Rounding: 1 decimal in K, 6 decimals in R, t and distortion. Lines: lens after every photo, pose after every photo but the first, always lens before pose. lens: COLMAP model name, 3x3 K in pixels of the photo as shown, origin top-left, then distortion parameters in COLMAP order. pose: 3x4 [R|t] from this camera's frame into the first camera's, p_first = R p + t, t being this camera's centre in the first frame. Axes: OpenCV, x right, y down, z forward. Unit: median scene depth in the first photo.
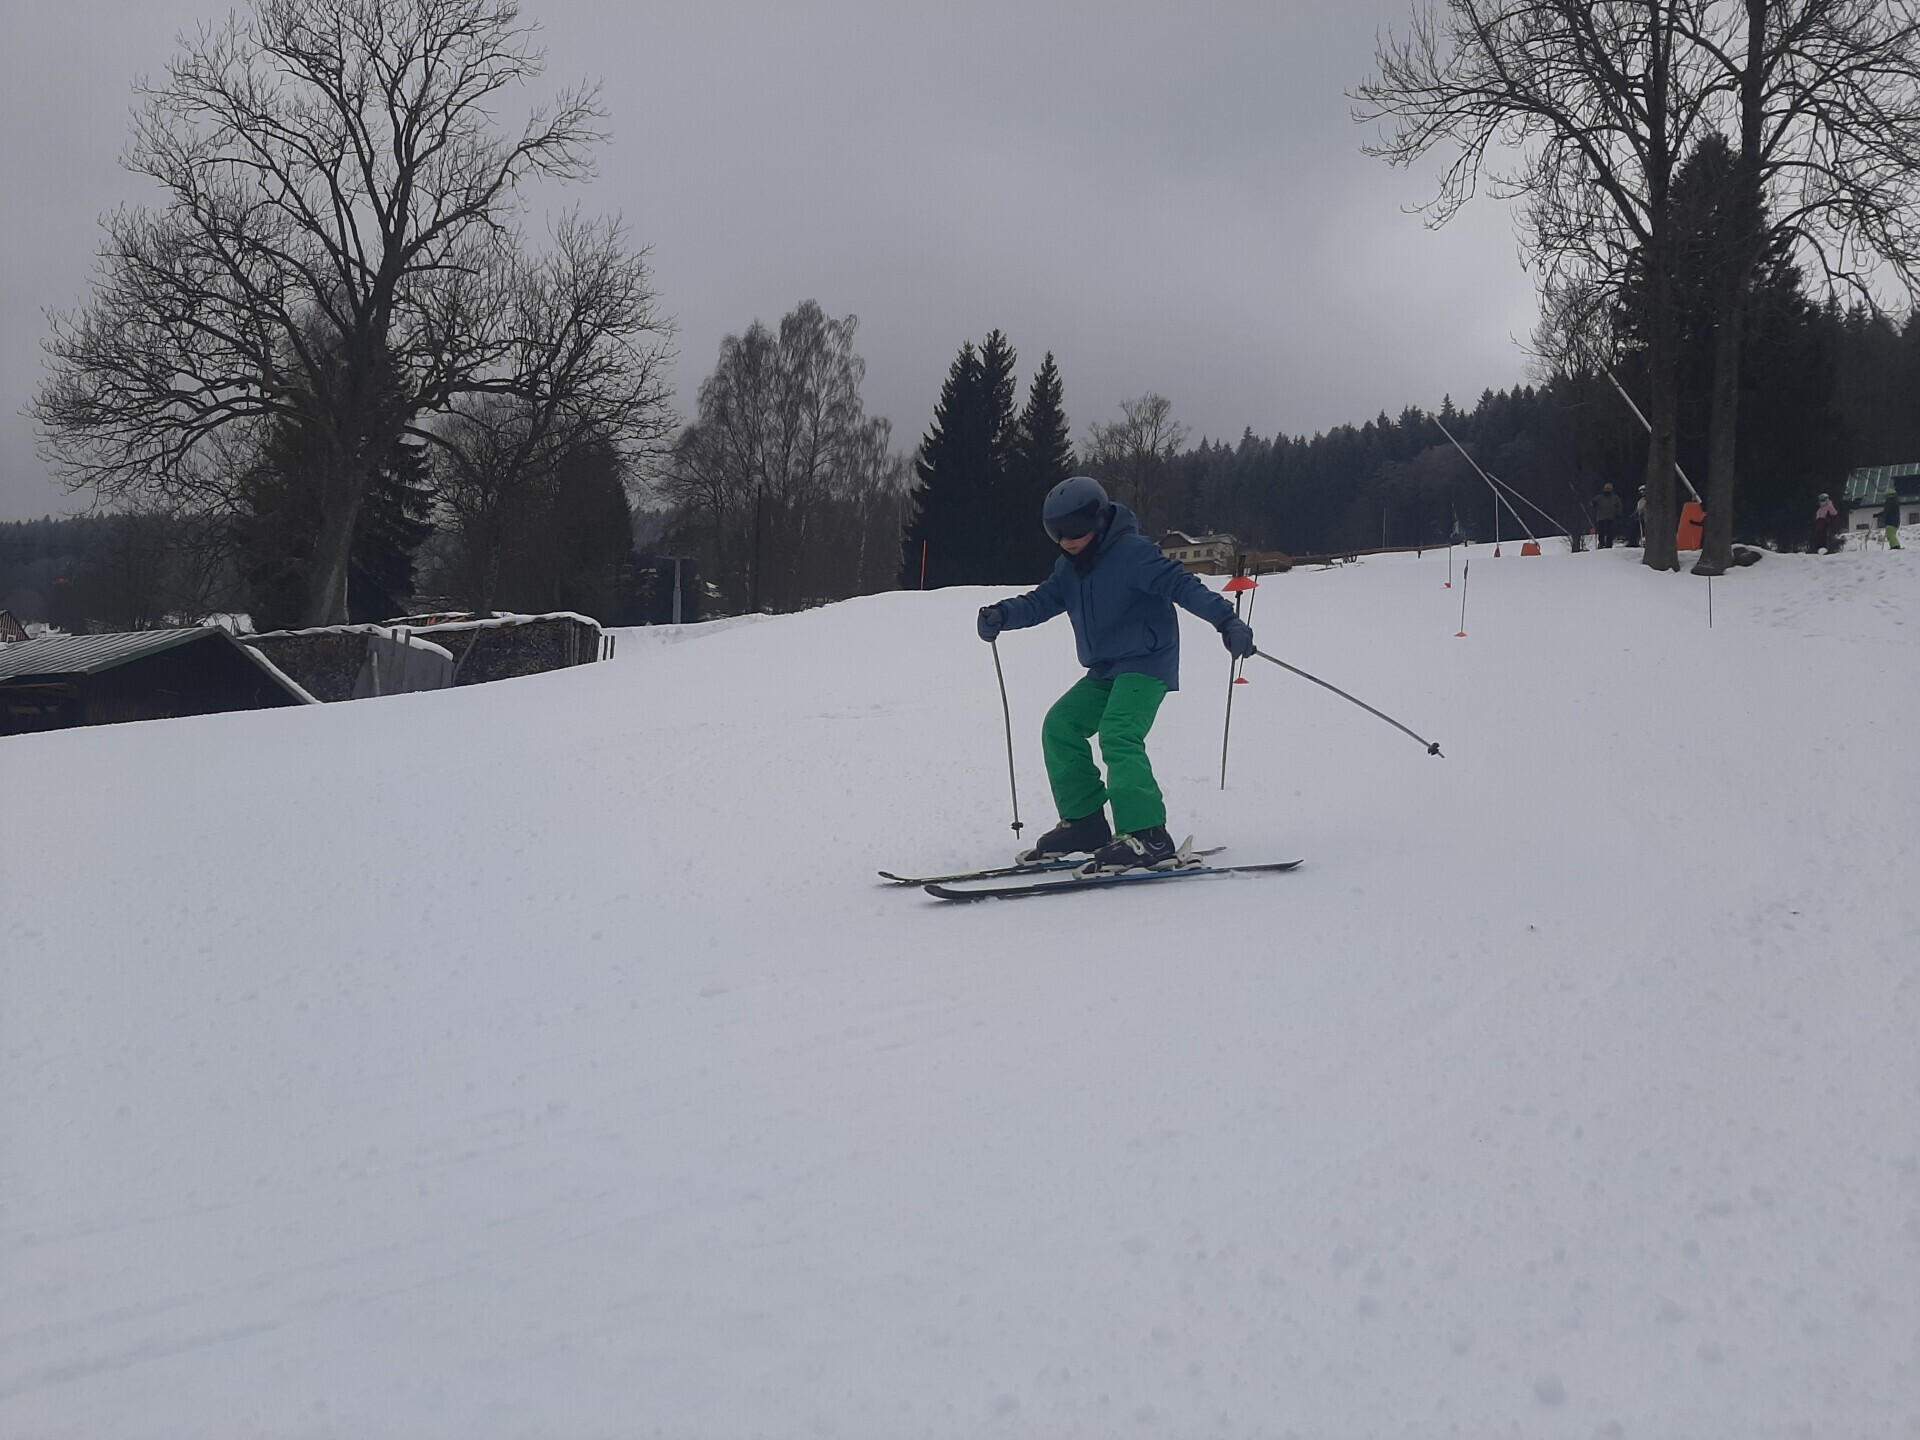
lens RADIAL K [[1473.6, 0, 977.3], [0, 1473.6, 707.9], [0, 0, 1]] dist [0.051844, -0.086102]
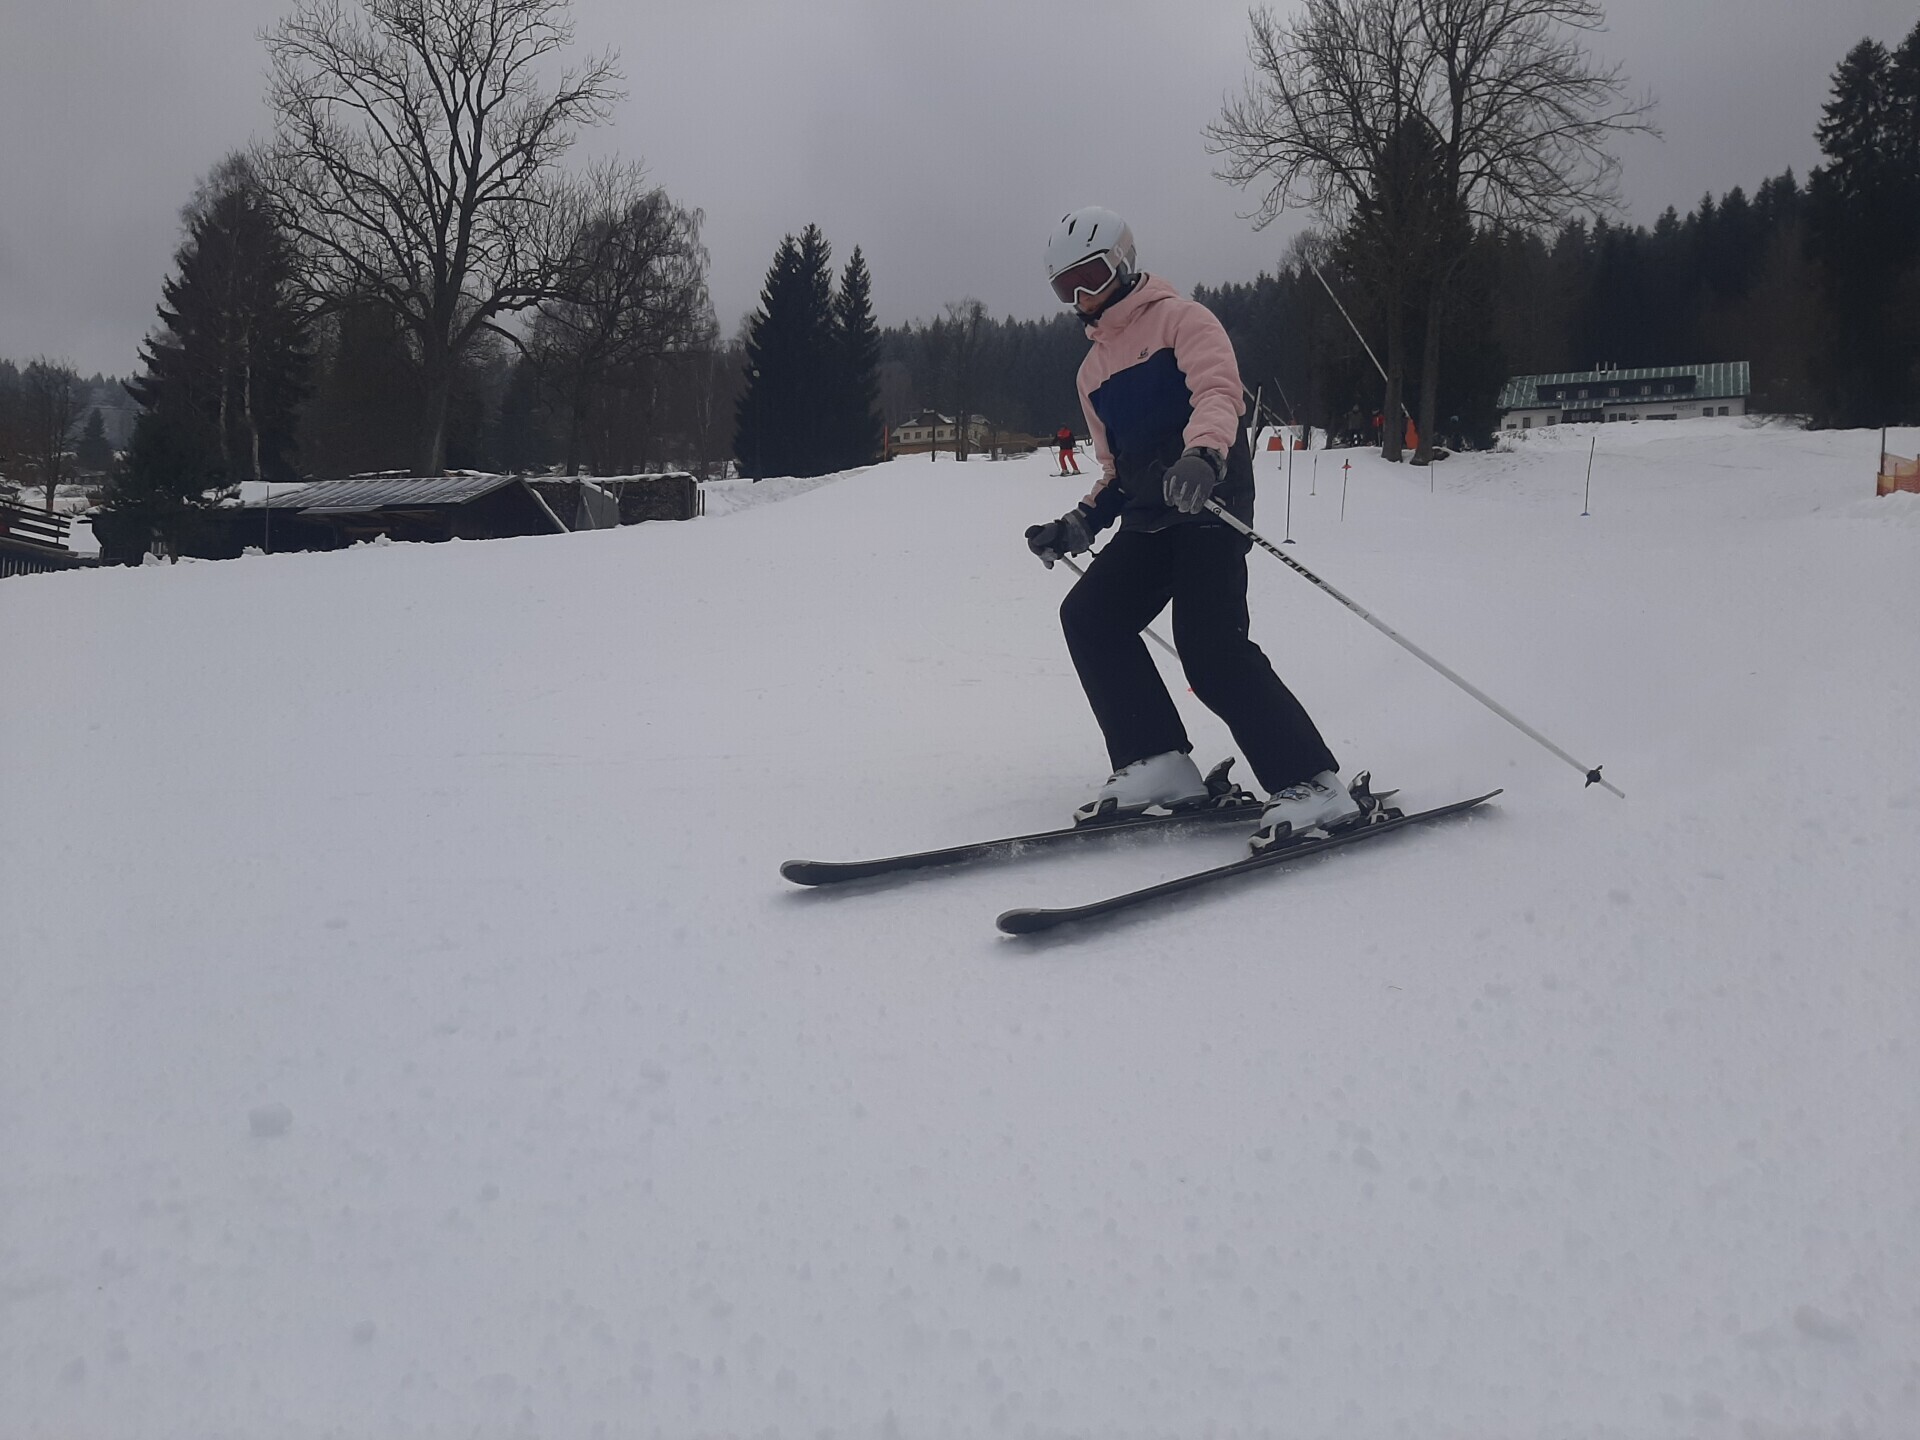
lens RADIAL K [[1473.6, 0, 987.9], [0, 1473.6, 712.3], [0, 0, 1]] dist [0.051844, -0.086102]
pose [[0.980060, -0.008341, 0.198528, -0.202438], [-0.008924, 0.996263, 0.085914, 0.032267], [-0.198502, -0.085972, 0.976322, -0.357854]]
